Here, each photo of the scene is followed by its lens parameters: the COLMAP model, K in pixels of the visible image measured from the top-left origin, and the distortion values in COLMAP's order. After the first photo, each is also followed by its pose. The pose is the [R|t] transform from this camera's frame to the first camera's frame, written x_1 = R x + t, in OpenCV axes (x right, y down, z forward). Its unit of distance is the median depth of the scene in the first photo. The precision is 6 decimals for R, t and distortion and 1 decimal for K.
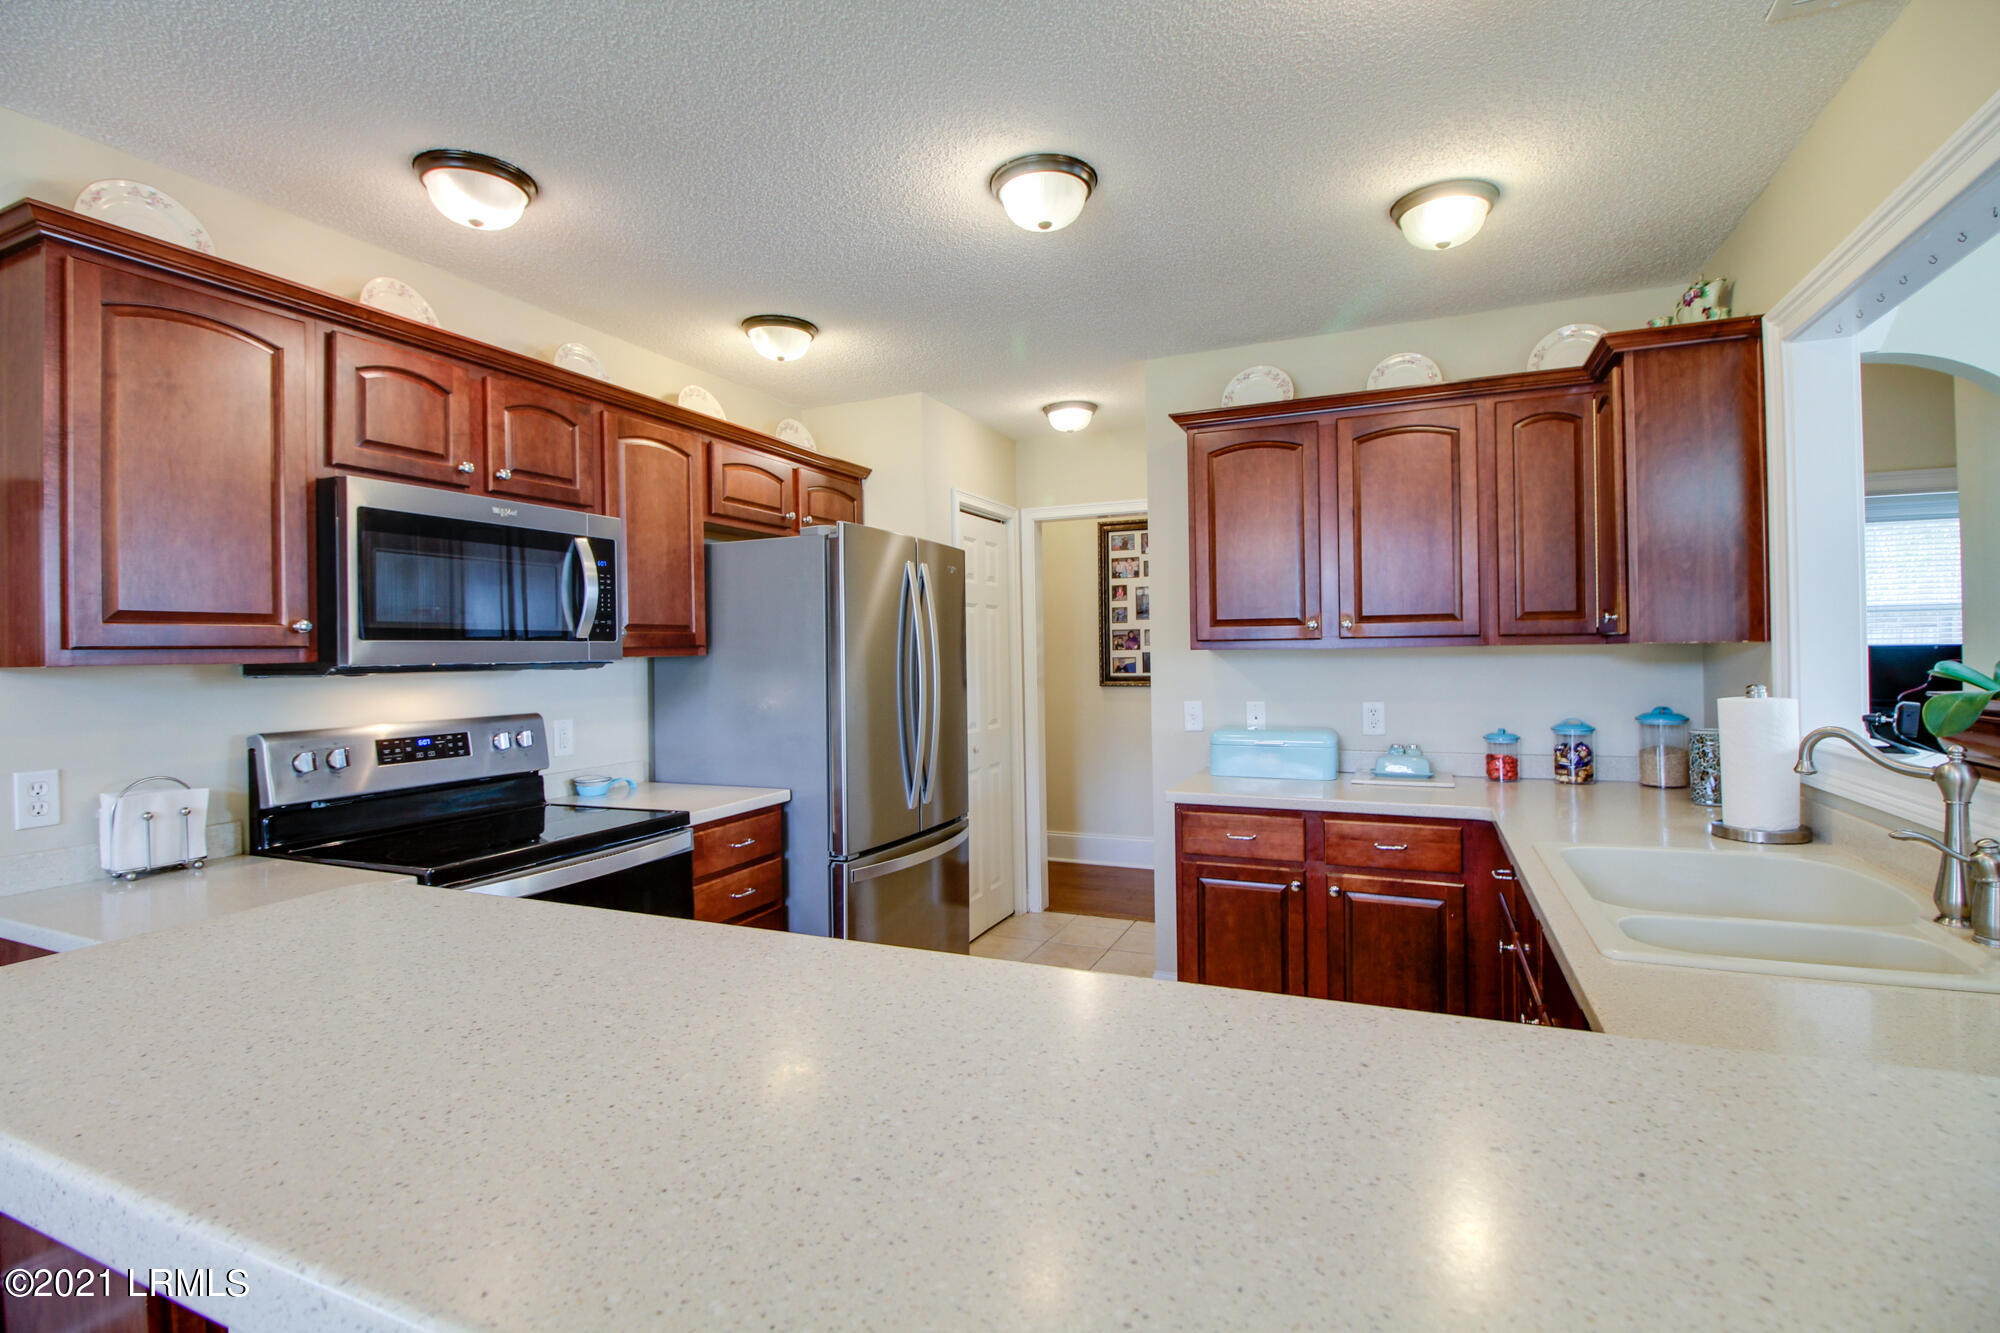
lens RADIAL K [[924.5, 0, 1004.2], [0, 924.5, 652.0], [0, 0, 1]] dist [-0.011375, -0.002684]
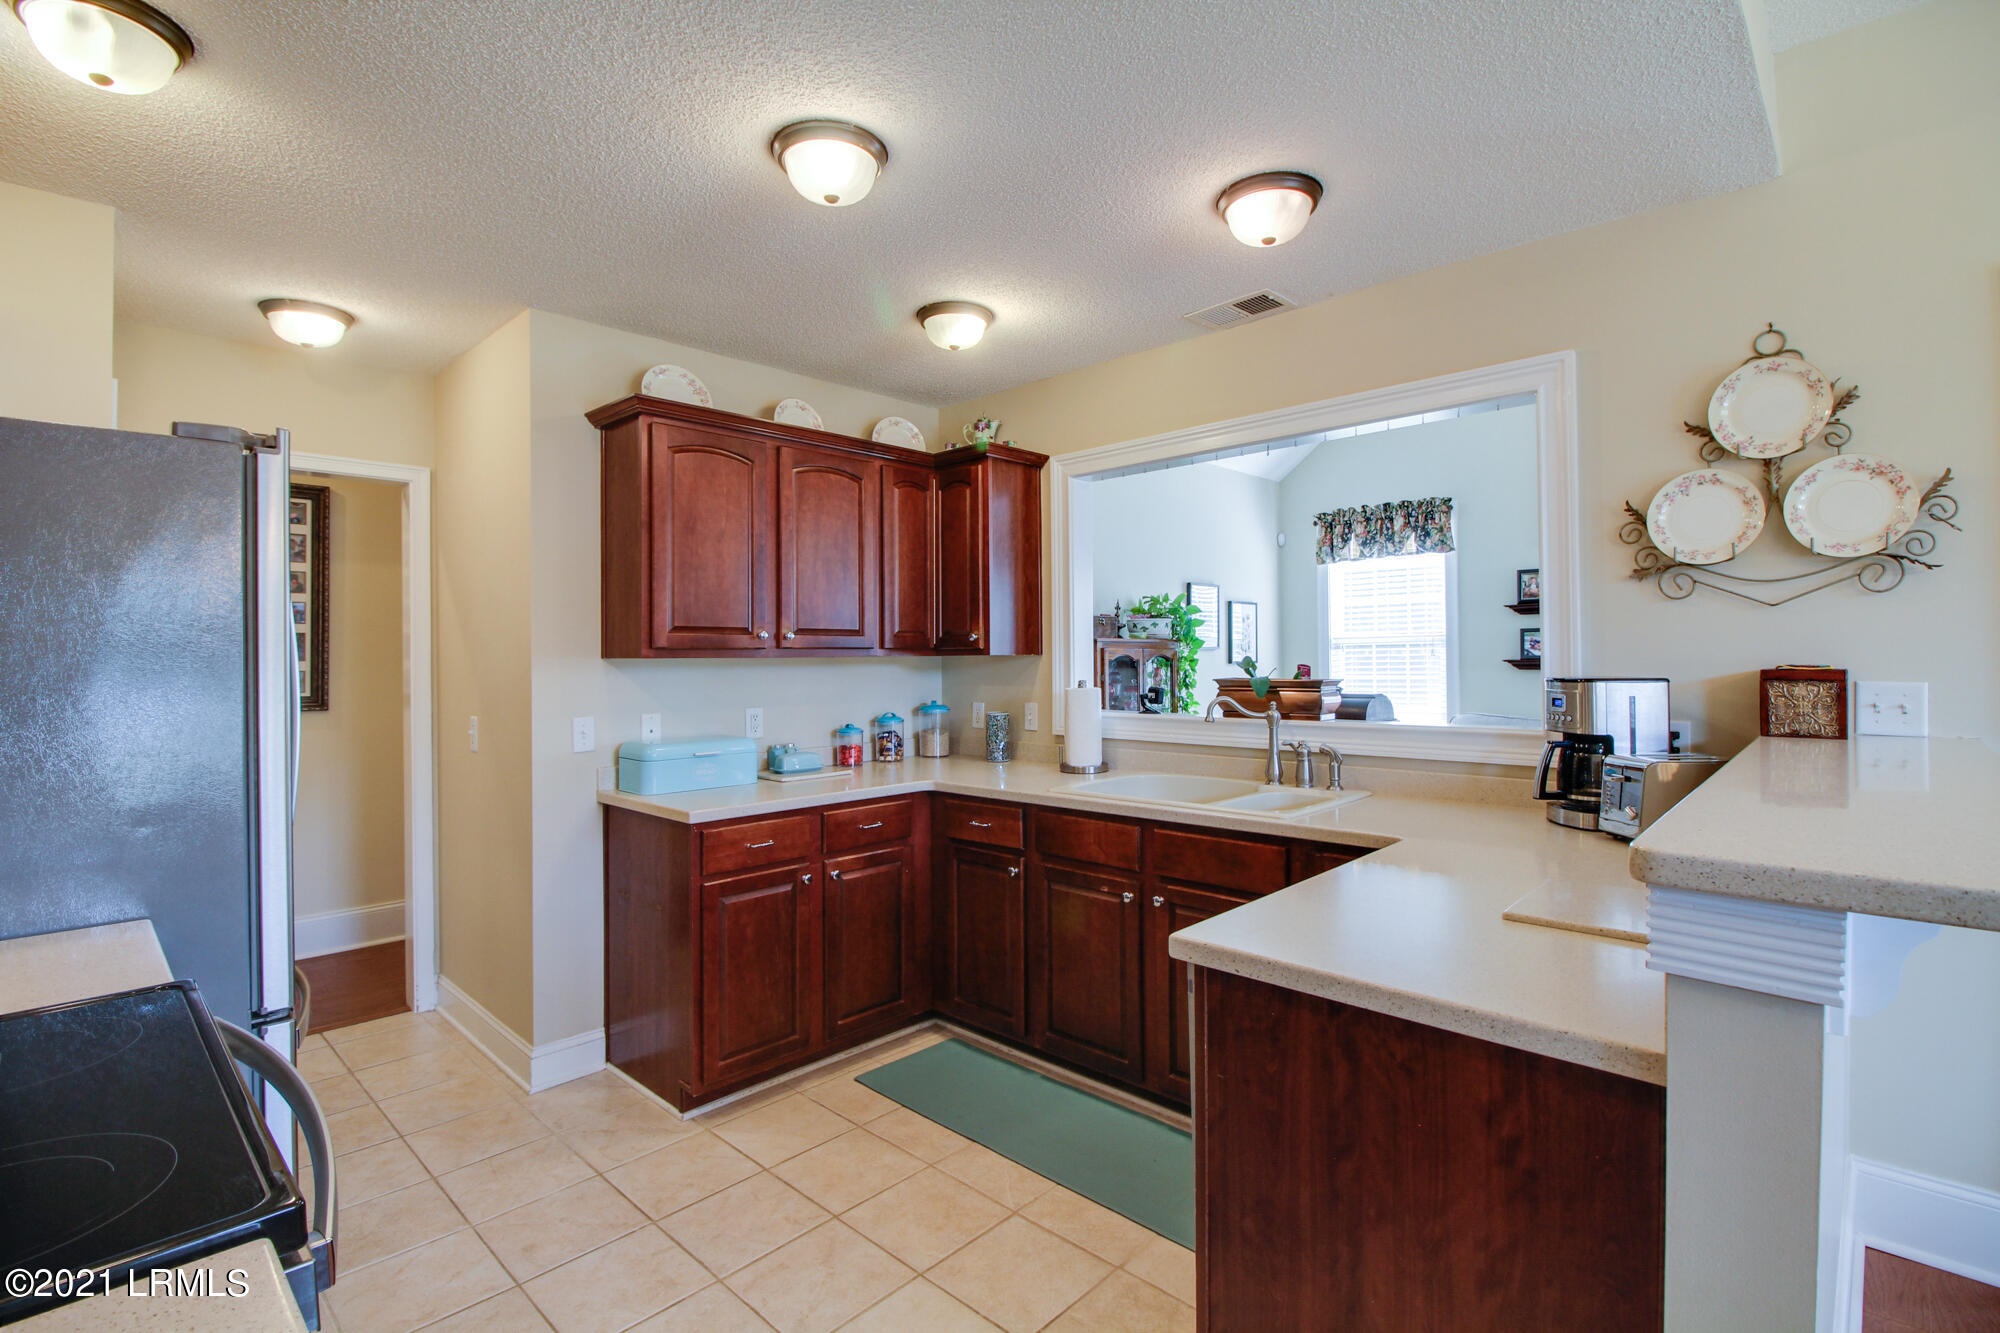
lens RADIAL K [[924.5, 0, 1010.0], [0, 924.5, 658.3], [0, 0, 1]] dist [-0.011375, -0.002684]
pose [[0.333594, 0.009071, 0.942673, -0.599342], [0.001727, 0.999946, -0.010233, 0.008699], [-0.942715, 0.005042, 0.333560, 0.409462]]
